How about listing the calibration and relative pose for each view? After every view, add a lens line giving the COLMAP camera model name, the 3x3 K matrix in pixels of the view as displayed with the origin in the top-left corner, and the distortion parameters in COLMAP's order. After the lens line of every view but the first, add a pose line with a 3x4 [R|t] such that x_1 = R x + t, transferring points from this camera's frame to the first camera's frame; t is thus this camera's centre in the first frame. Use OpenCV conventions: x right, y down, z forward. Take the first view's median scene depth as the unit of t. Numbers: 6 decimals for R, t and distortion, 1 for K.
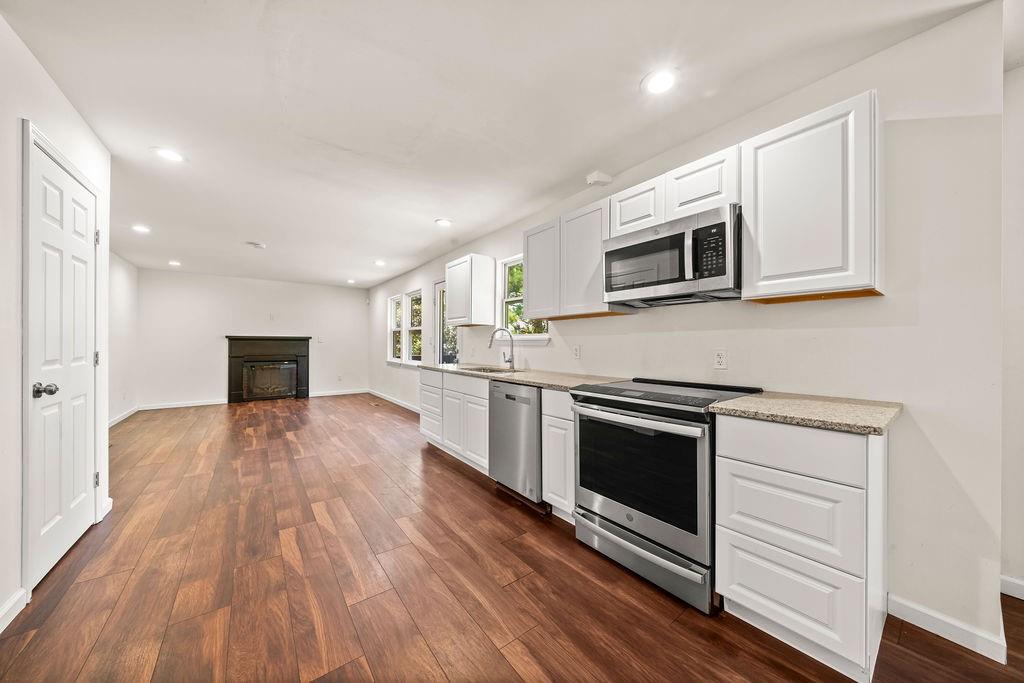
lens RADIAL K [[348.1, 0, 516.3], [0, 348.1, 344.6], [0, 0, 1]] dist [-0.008597, 0.000546]
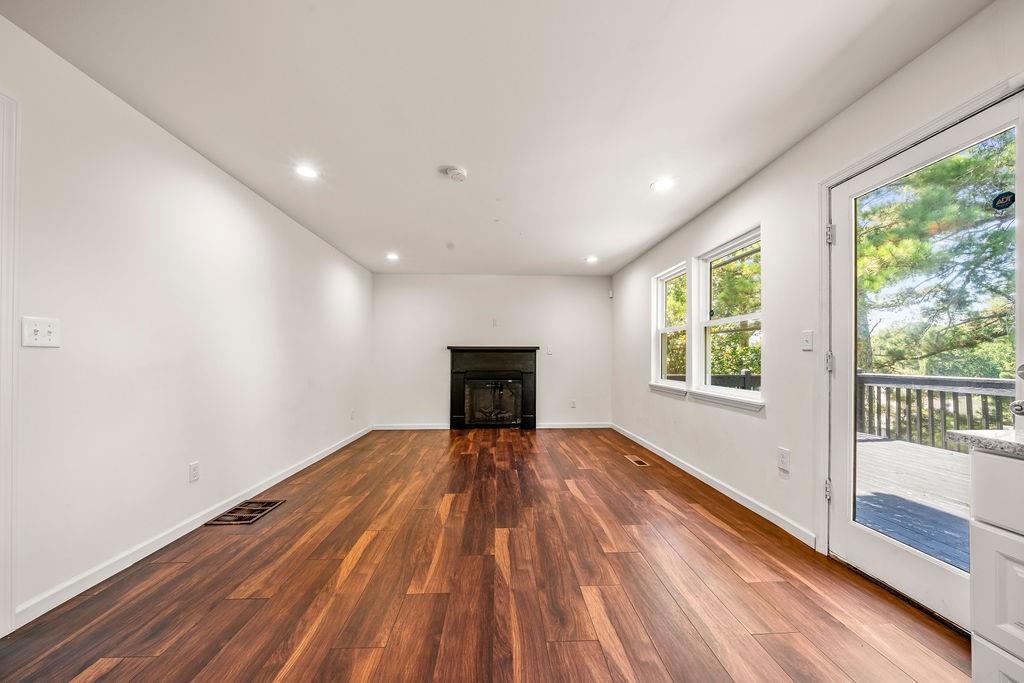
lens RADIAL K [[348.1, 0, 508.2], [0, 348.1, 357.8], [0, 0, 1]] dist [-0.008597, 0.000546]
pose [[0.813365, -0.002480, -0.581749, -0.702645], [-0.000284, 0.999989, -0.004660, 0.015494], [0.581754, 0.003955, 0.813355, 1.185835]]
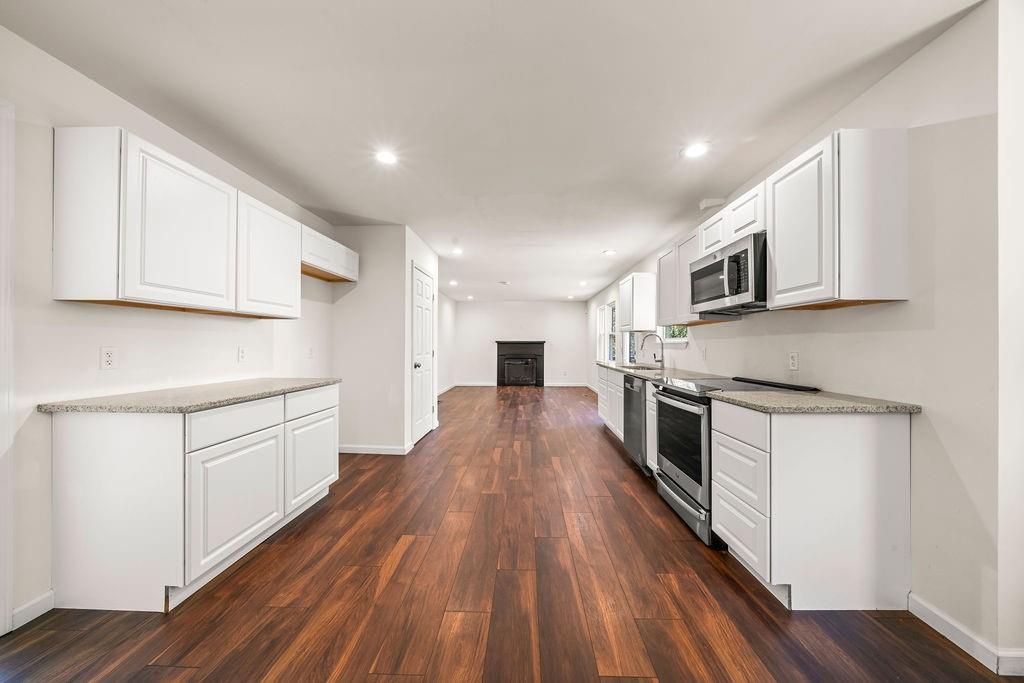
lens RADIAL K [[348.1, 0, 515.0], [0, 348.1, 343.5], [0, 0, 1]] dist [-0.008597, 0.000546]
pose [[0.773619, -0.005652, -0.633626, 0.536585], [-0.000235, 0.999958, -0.009207, -0.002043], [0.633651, 0.007271, 0.773585, -0.349014]]
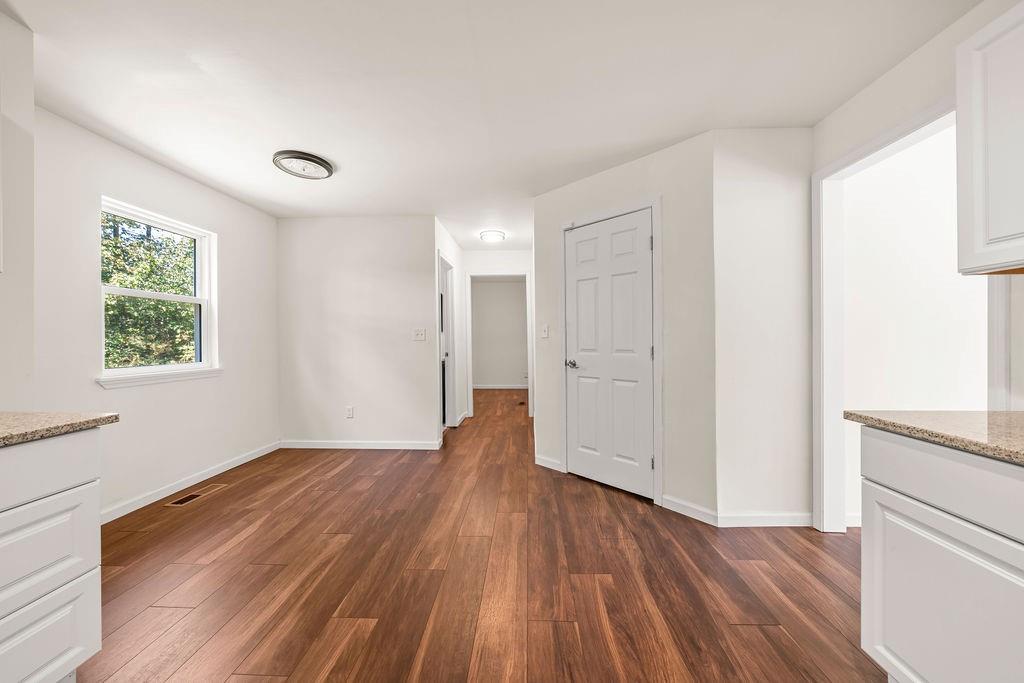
lens RADIAL K [[364.0, 0, 513.6], [0, 364.0, 341.2], [0, 0, 1]] dist [-0.013400, -0.000086]
pose [[-0.769654, -0.004524, 0.638446, -0.310415], [0.001808, 0.999955, 0.009265, -0.002238], [-0.638459, 0.008285, -0.769611, 0.496110]]
